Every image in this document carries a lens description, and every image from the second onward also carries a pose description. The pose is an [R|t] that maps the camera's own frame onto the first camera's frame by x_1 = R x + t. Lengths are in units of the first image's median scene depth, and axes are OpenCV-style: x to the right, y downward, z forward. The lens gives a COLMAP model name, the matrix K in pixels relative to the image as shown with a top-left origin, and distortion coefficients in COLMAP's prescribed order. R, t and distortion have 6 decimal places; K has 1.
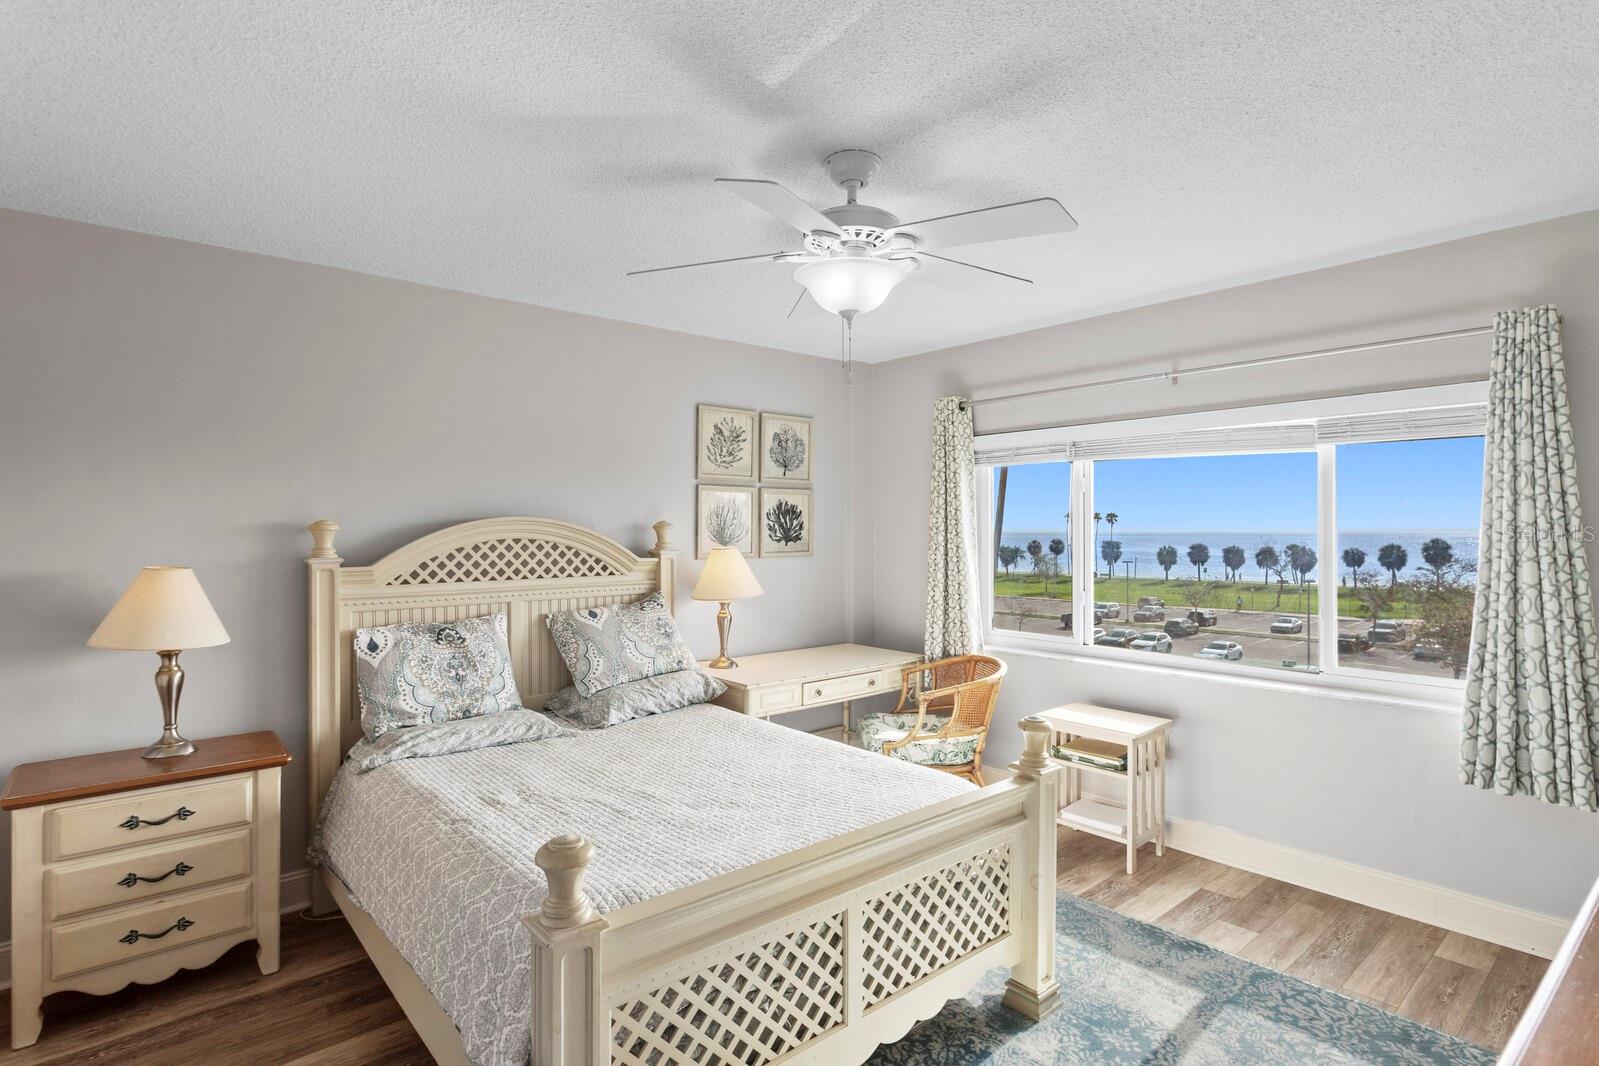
lens RADIAL K [[793.5, 0, 799.5], [0, 793.5, 530.3], [0, 0, 1]] dist [-0.013368, 0.005458]
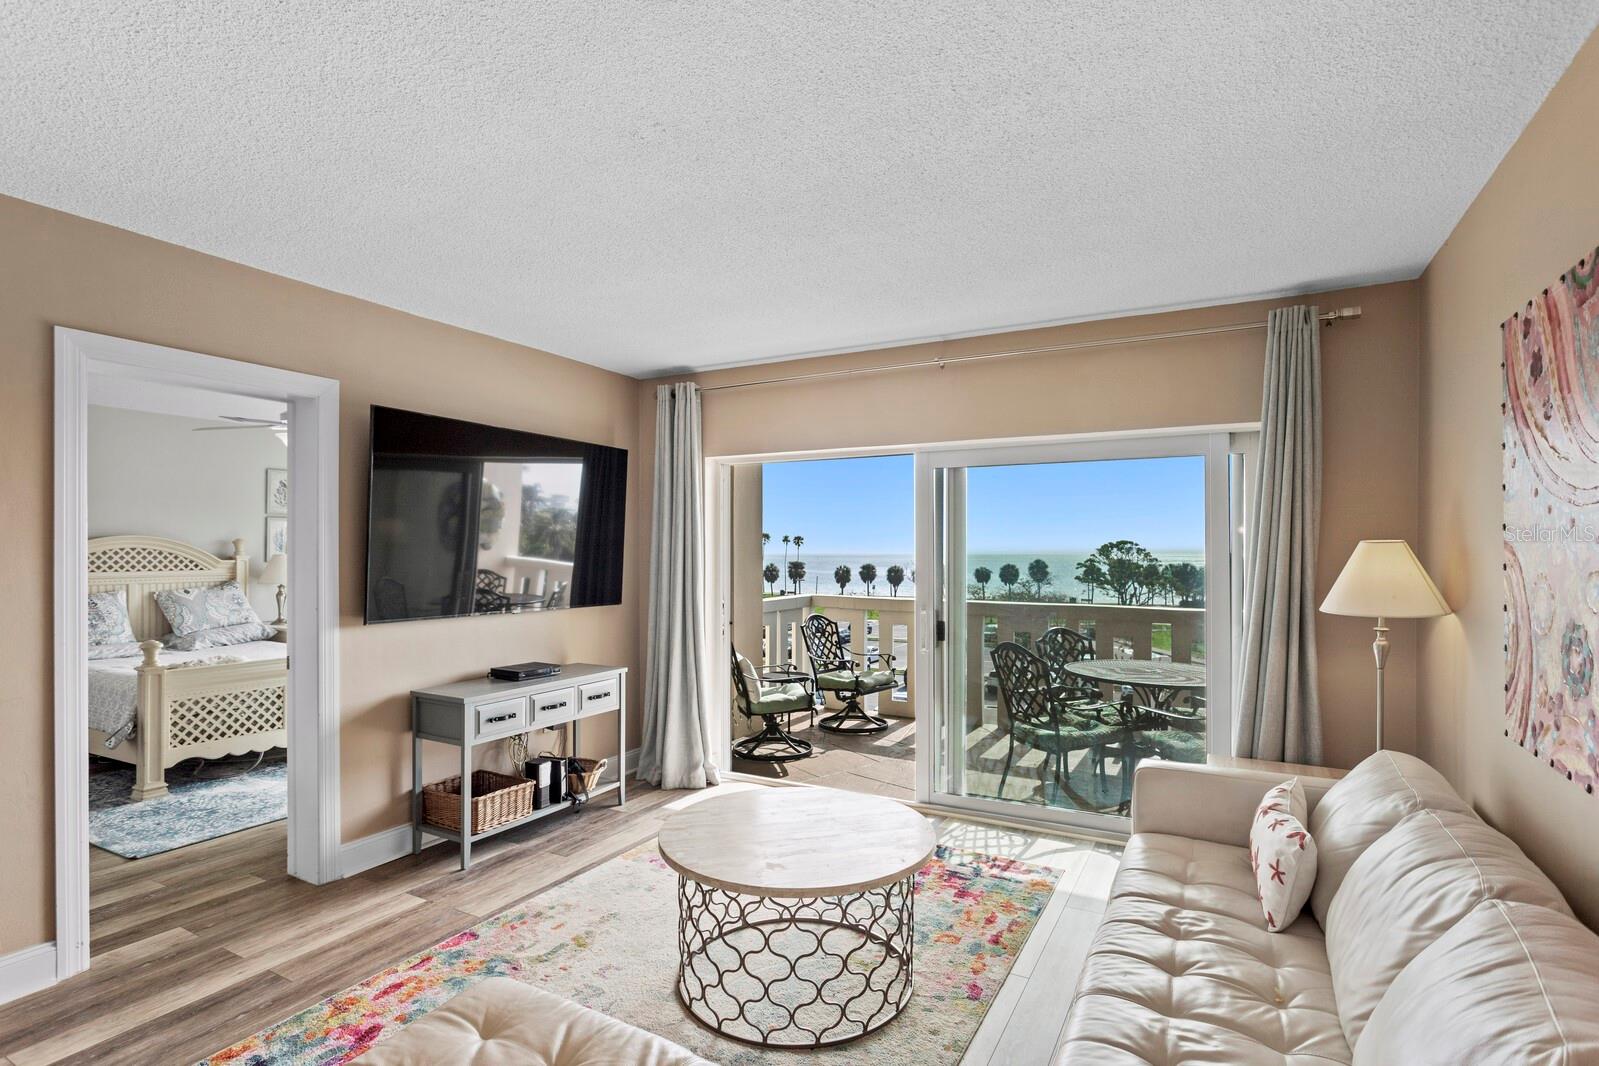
lens RADIAL K [[805.3, 0, 797.9], [0, 805.3, 552.3], [0, 0, 1]] dist [-0.021759, 0.018910]
pose [[0.939970, 0.002488, 0.341248, 0.411266], [-0.002631, 0.999997, -0.000044, 0.016336], [-0.341247, -0.000857, 0.939973, -1.139196]]
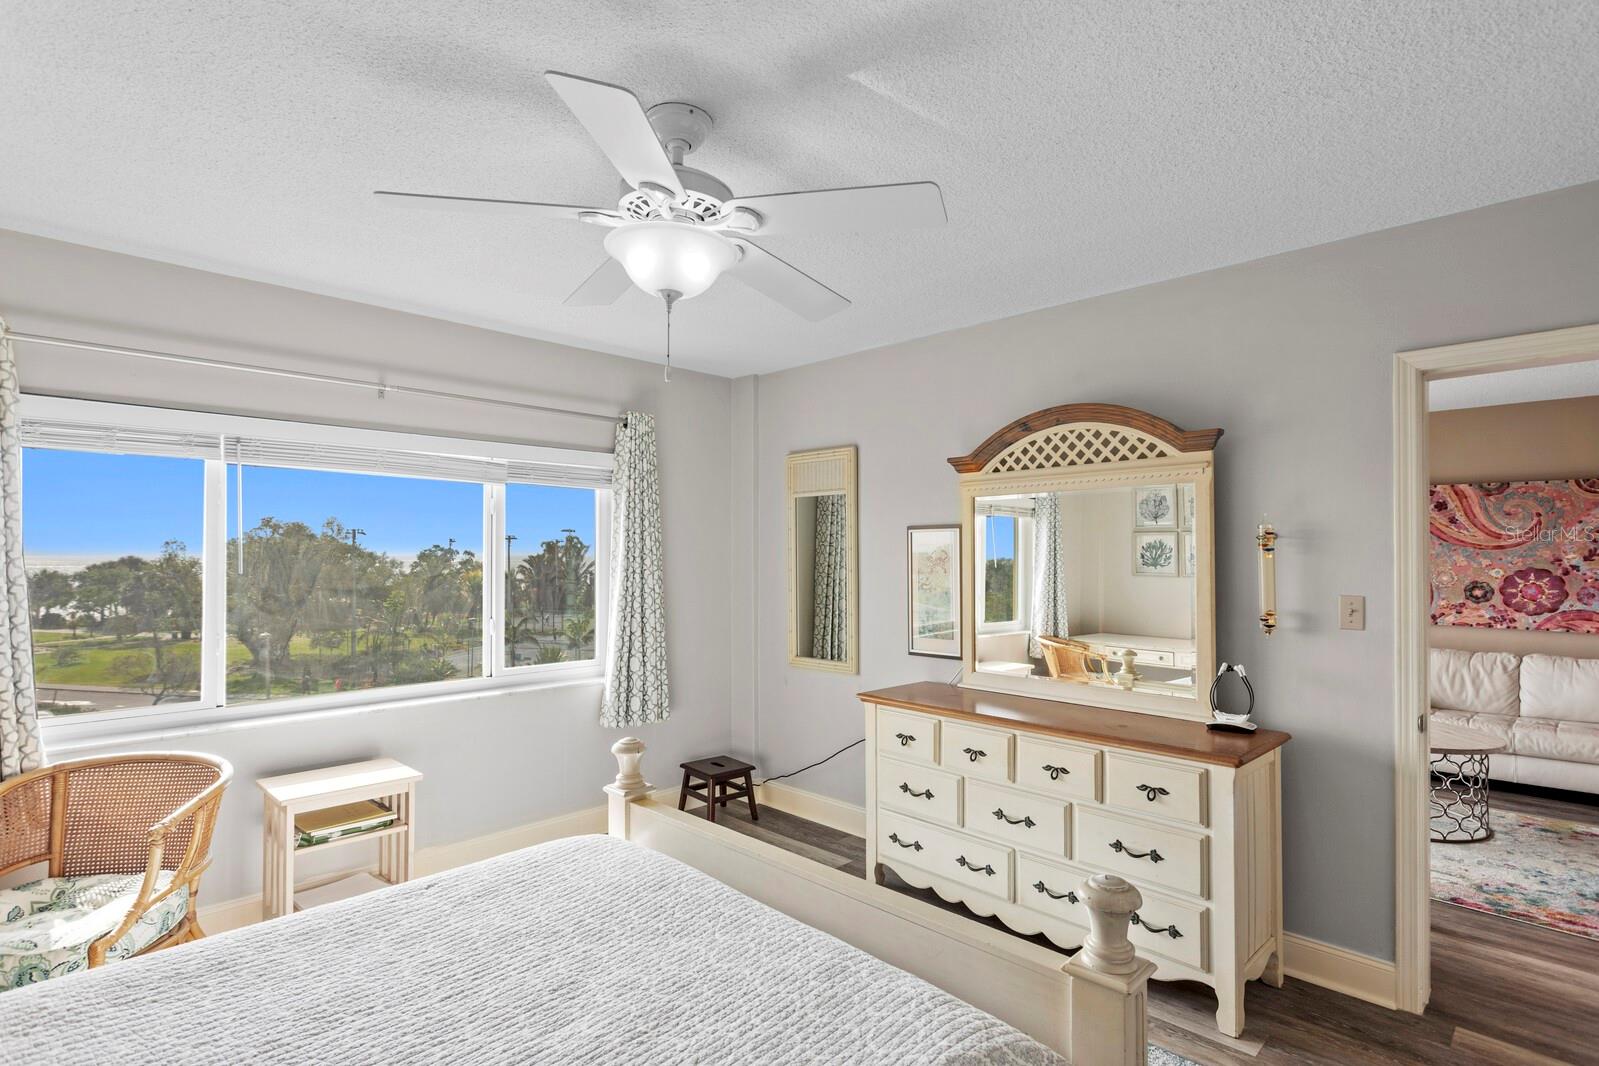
lens RADIAL K [[785.1, 0, 798.9], [0, 785.1, 543.4], [0, 0, 1]] dist [-0.000250, 0.000407]
pose [[-0.067696, 0.014854, 0.997595, -0.508867], [0.000918, 0.999890, -0.014826, 0.001830], [-0.997706, -0.000088, -0.067702, 0.603546]]
